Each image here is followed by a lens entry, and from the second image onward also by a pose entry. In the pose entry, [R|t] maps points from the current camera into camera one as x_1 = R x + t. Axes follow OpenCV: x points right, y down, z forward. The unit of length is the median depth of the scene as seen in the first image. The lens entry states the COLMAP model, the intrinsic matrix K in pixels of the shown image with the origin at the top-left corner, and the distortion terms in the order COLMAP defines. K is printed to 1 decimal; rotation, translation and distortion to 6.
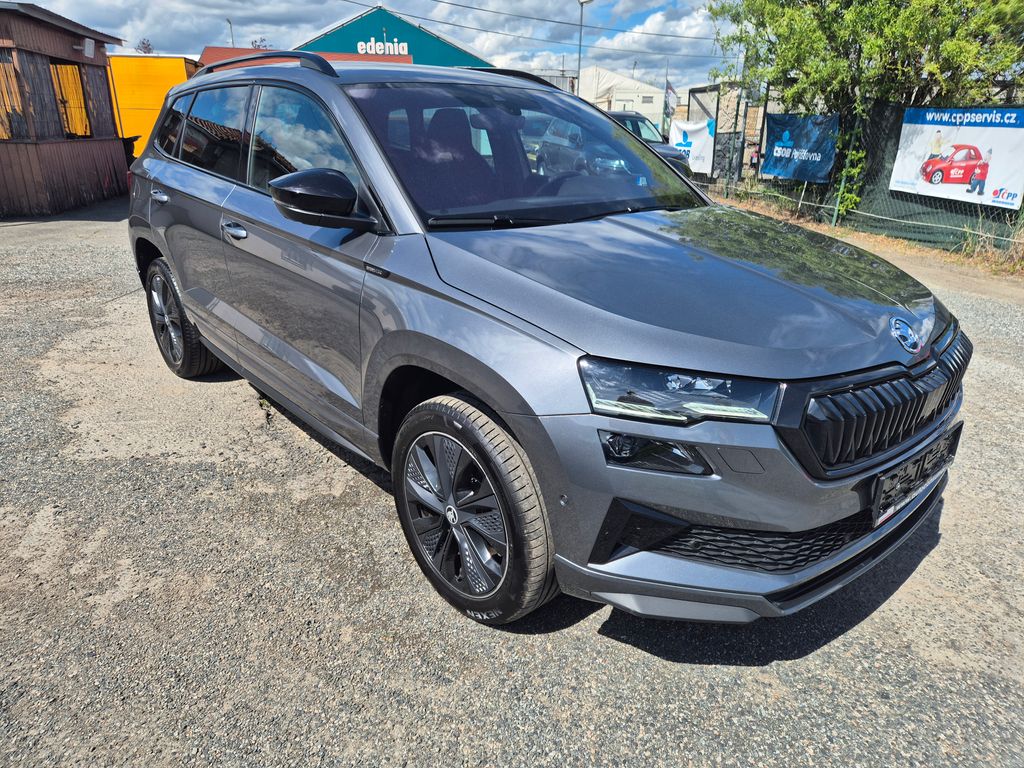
lens RADIAL K [[682.2, 0, 512.0], [0, 682.2, 384.0], [0, 0, 1]] dist [0.073174, -0.053579]
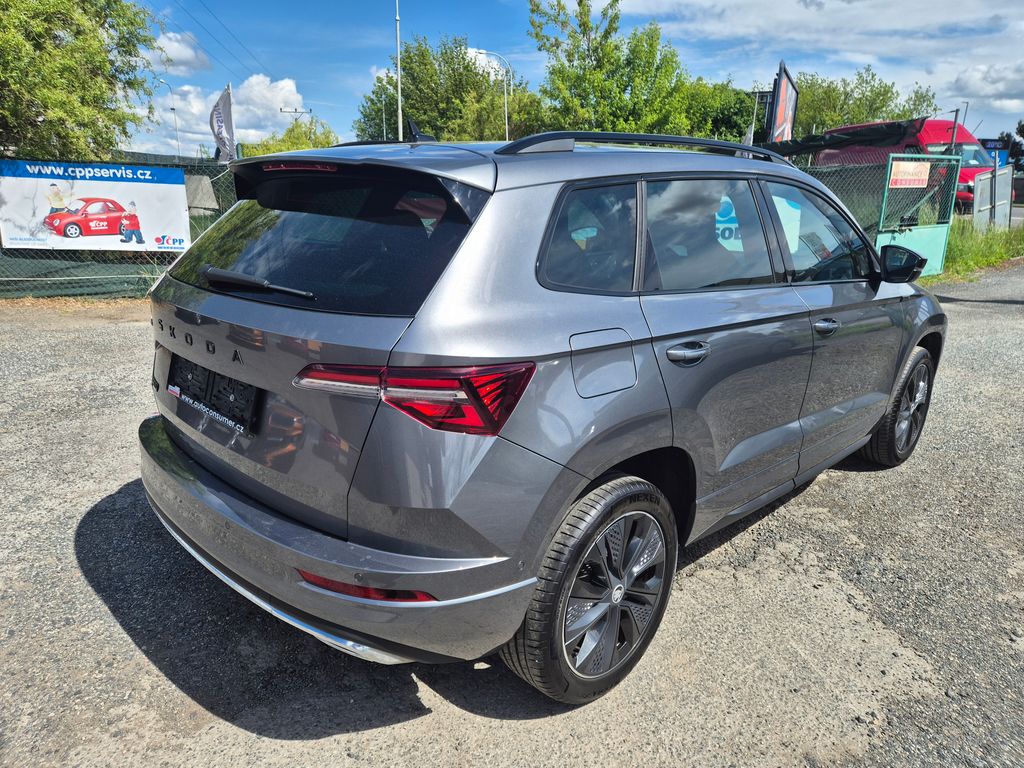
lens RADIAL K [[682.2, 0, 512.0], [0, 682.2, 384.0], [0, 0, 1]] dist [0.073174, -0.053579]
pose [[-0.066653, -0.290768, 0.954469, -0.465796], [0.330921, 0.896011, 0.296068, -0.206710], [-0.941302, 0.335588, 0.036499, 0.498999]]
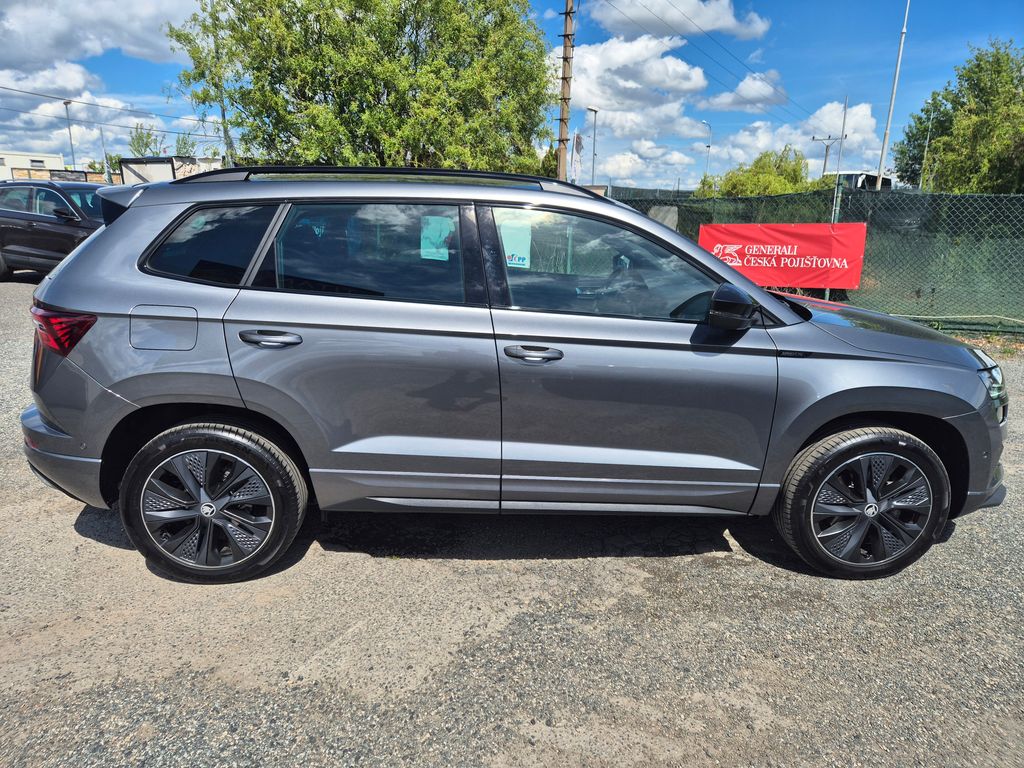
lens RADIAL K [[682.2, 0, 512.0], [0, 682.2, 384.0], [0, 0, 1]] dist [0.073174, -0.053579]
pose [[0.616776, -0.201443, 0.760926, -0.401750], [0.266351, 0.963084, 0.039068, -0.079062], [-0.740705, 0.178577, 0.647662, 0.145836]]
